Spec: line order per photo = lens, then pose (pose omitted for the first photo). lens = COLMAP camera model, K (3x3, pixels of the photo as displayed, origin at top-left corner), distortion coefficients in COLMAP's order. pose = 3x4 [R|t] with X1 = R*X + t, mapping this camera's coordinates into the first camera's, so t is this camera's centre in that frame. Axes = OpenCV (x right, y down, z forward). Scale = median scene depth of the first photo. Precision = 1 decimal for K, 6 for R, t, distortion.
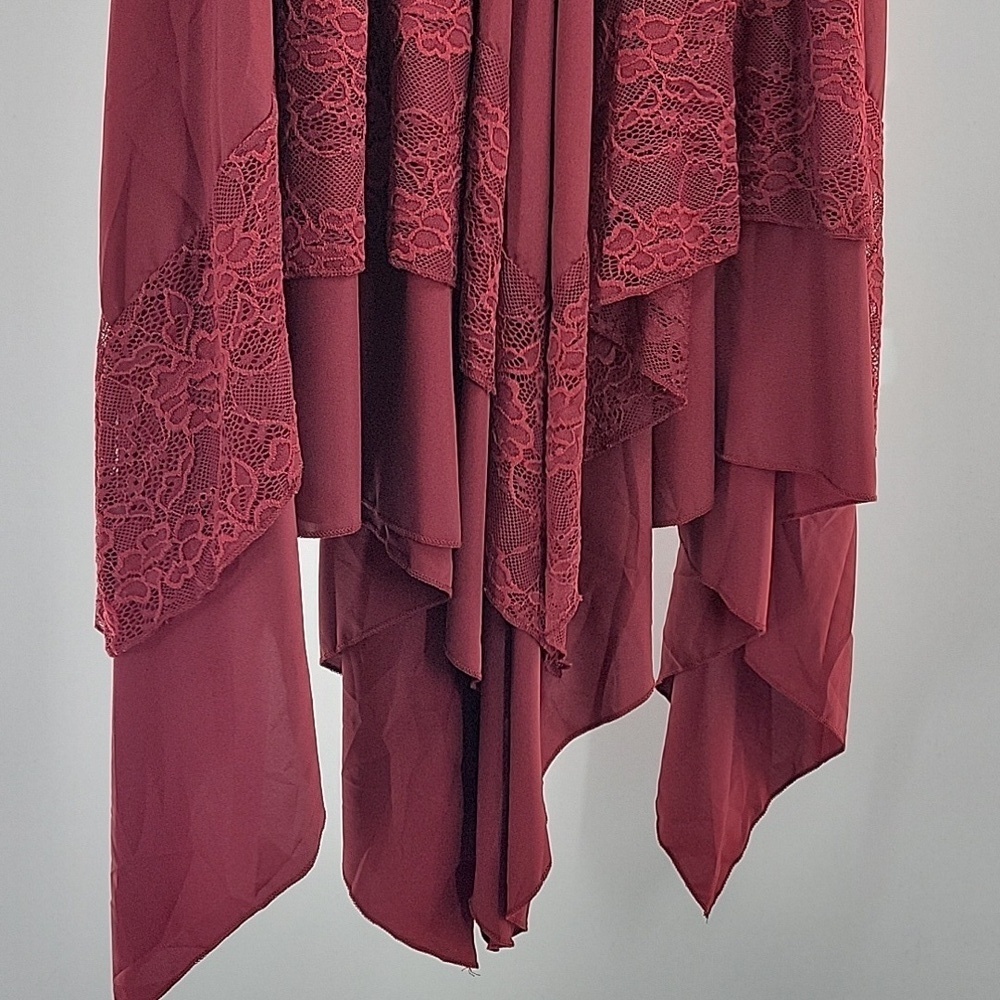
lens RADIAL K [[1629.8, 0, 471.8], [0, 1629.8, 467.1], [0, 0, 1]] dist [0.027883, 0.114556]
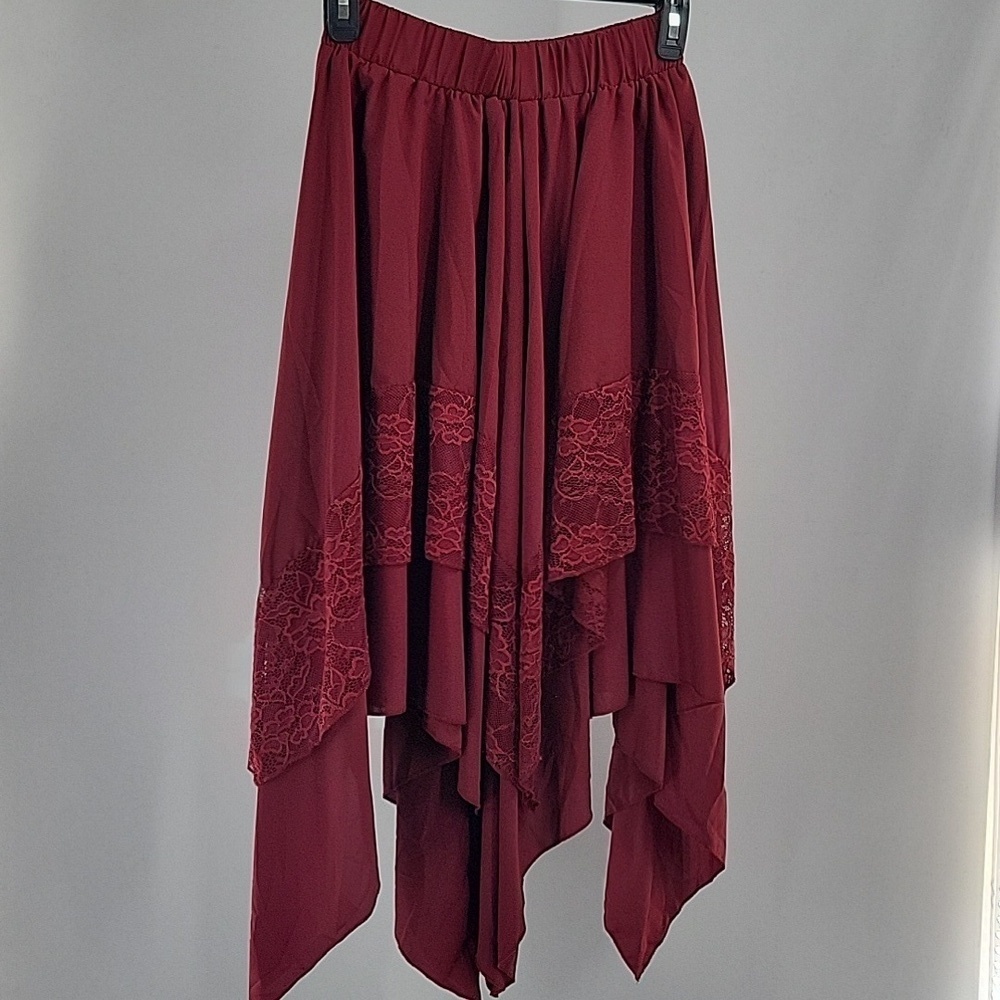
lens RADIAL K [[1477.0, 0, 500.0], [0, 1477.0, 500.0], [0, 0, 1]] dist [0.046564, -0.027160]
pose [[0.998730, 0.013795, -0.048457, 0.102789], [-0.019551, 0.992532, -0.120406, 0.002802], [0.046434, 0.121201, 0.991541, -0.556990]]
